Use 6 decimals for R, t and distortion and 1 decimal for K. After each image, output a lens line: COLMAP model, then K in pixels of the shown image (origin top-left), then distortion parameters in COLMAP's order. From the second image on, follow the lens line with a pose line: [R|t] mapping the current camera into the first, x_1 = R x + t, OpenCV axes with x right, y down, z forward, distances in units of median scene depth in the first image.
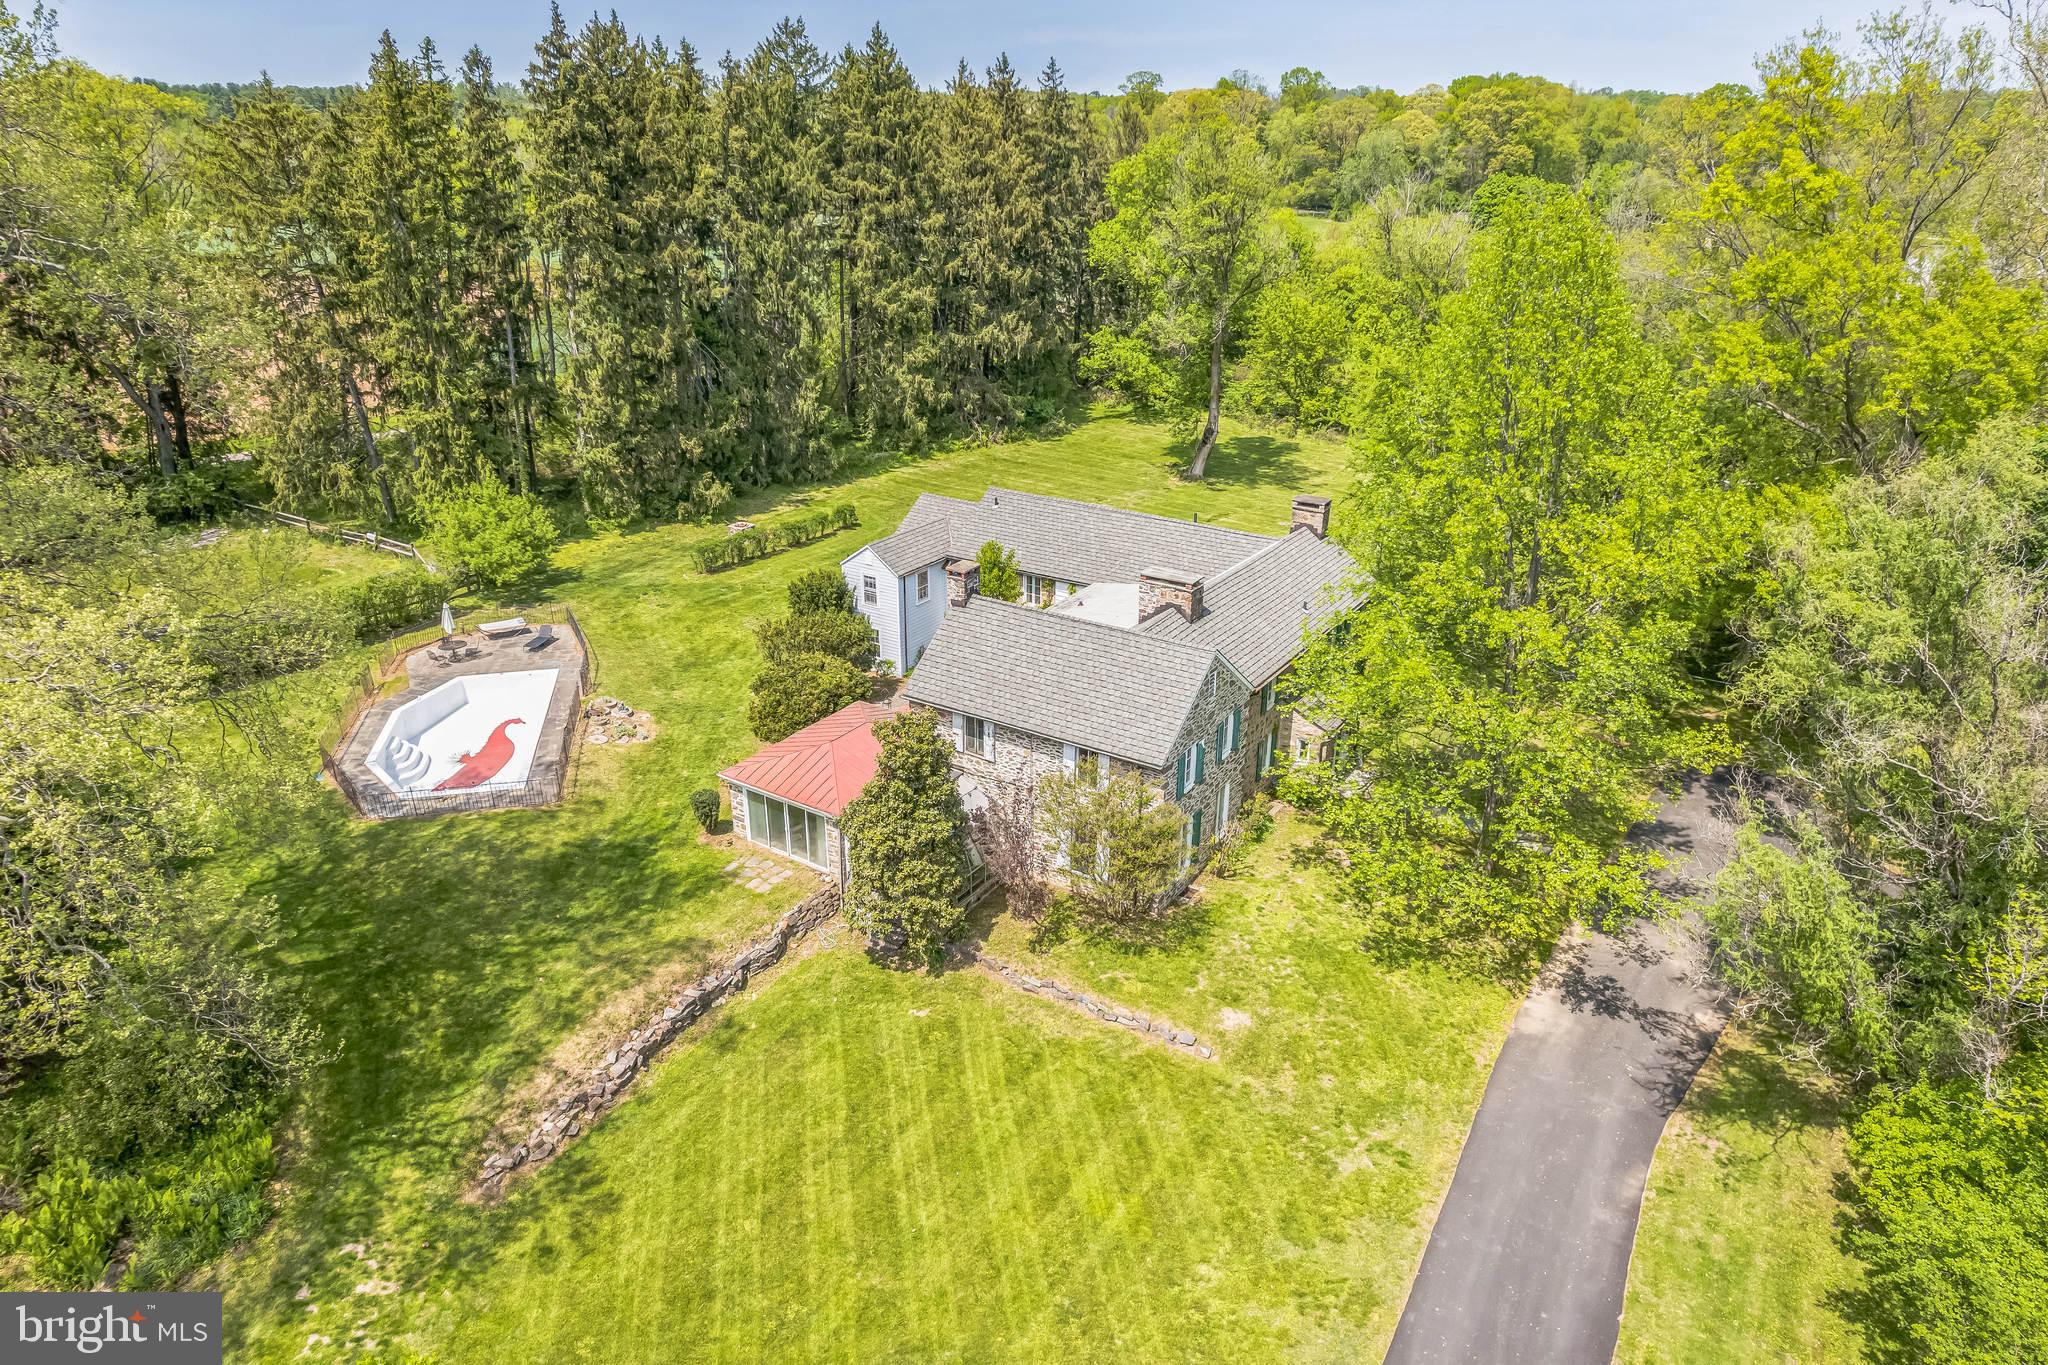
lens RADIAL K [[1316.9, 0, 1024.5], [0, 1316.9, 680.2], [0, 0, 1]] dist [-0.046672, 0.003640]
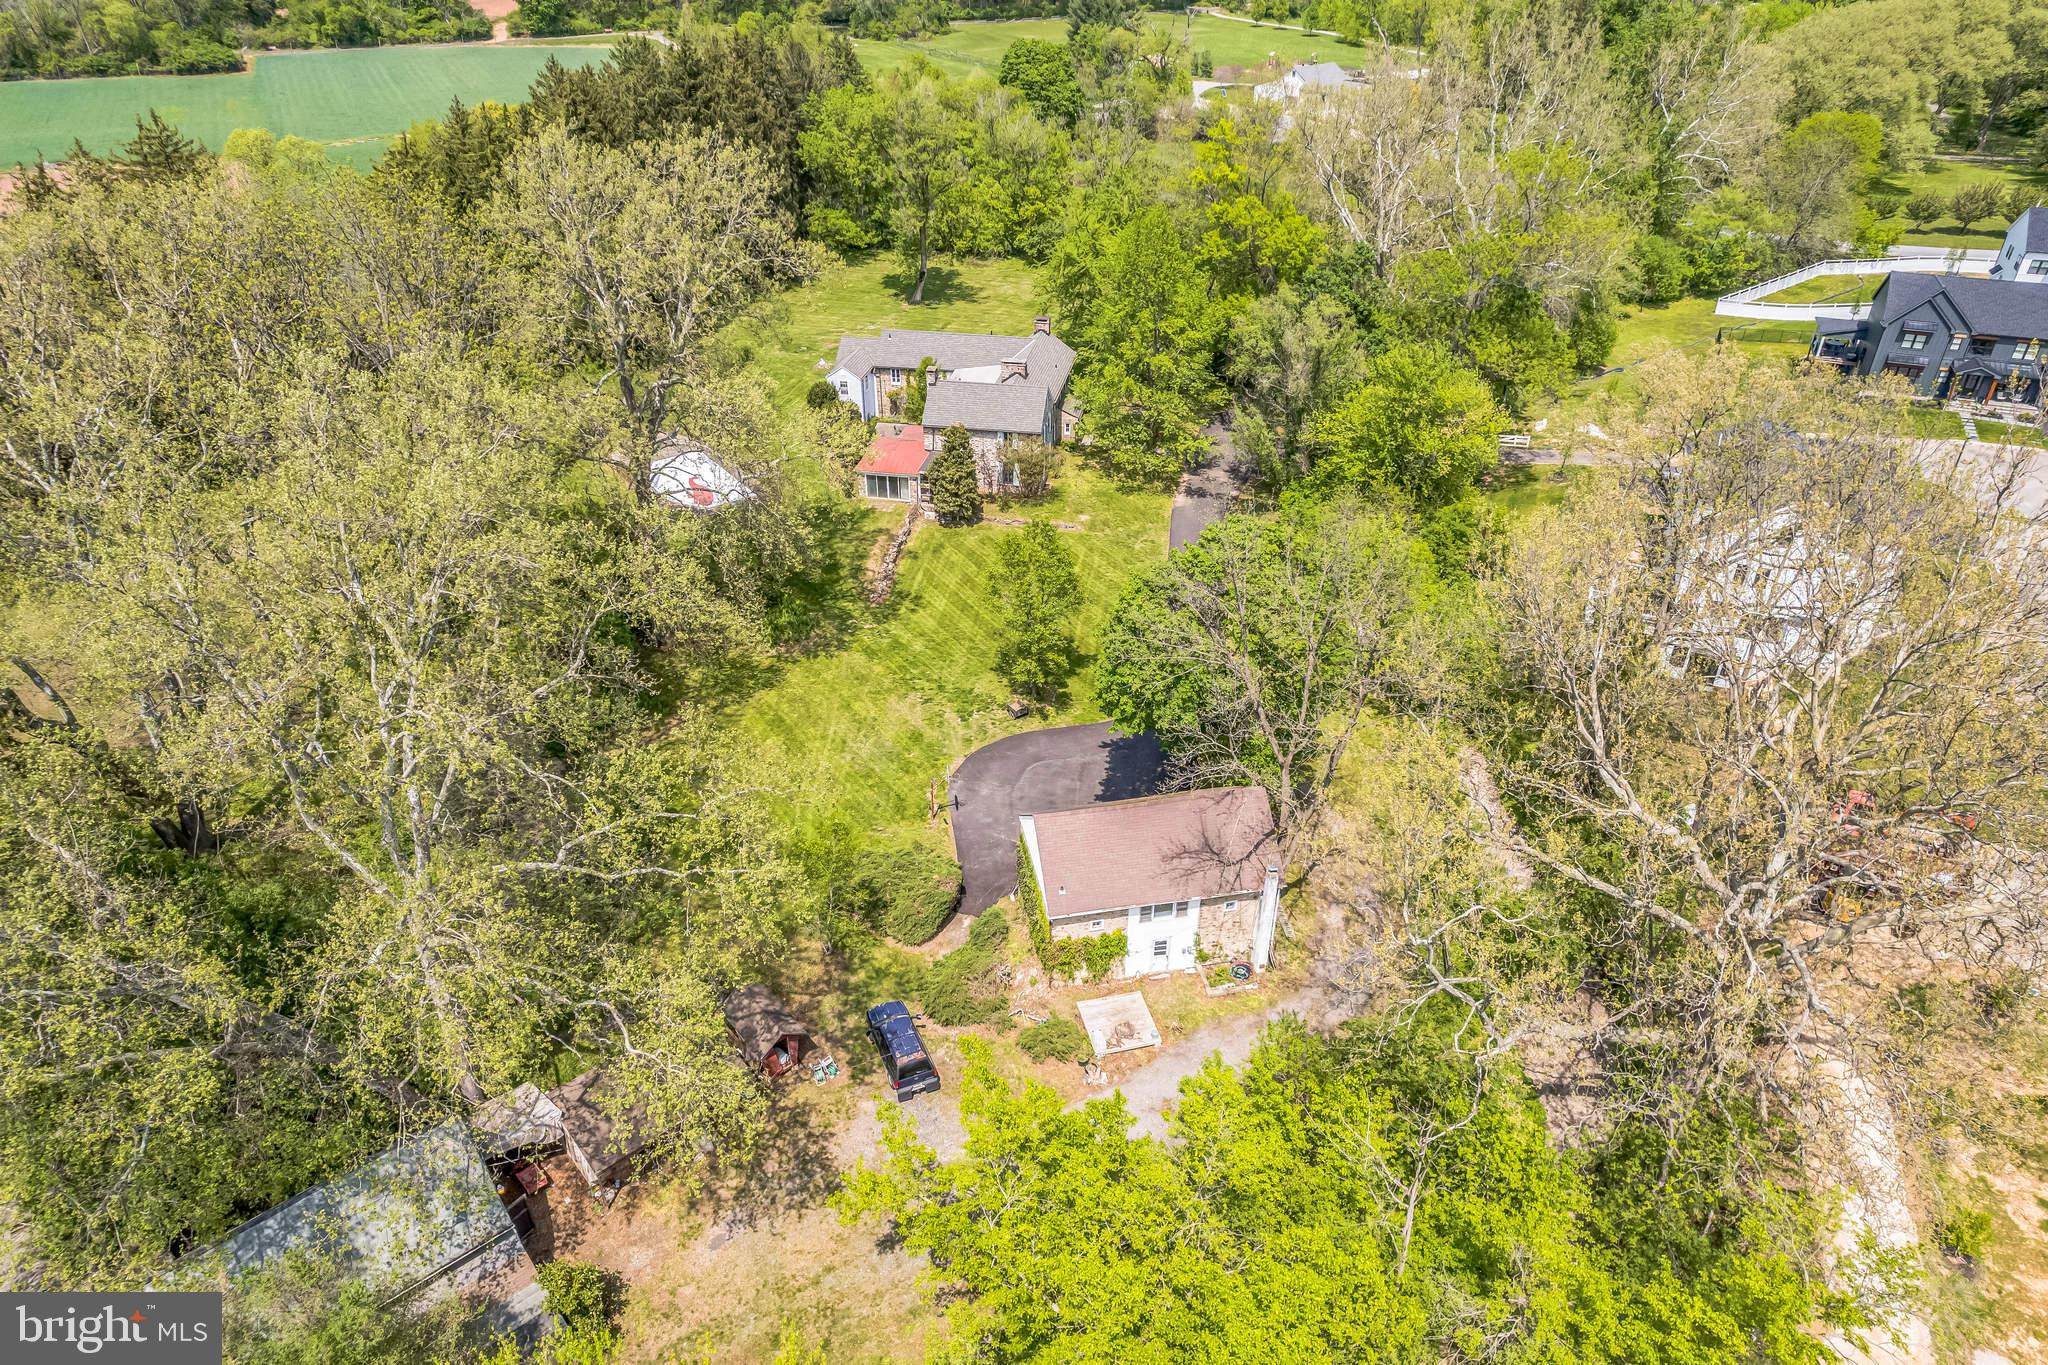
lens RADIAL K [[1316.9, 0, 1024.6], [0, 1316.9, 681.6], [0, 0, 1]] dist [-0.046672, 0.003640]
pose [[0.924807, -0.209241, 0.317726, -0.837673], [0.154721, 0.969839, 0.188346, 0.045576], [-0.347552, -0.125025, 0.929288, -1.460848]]
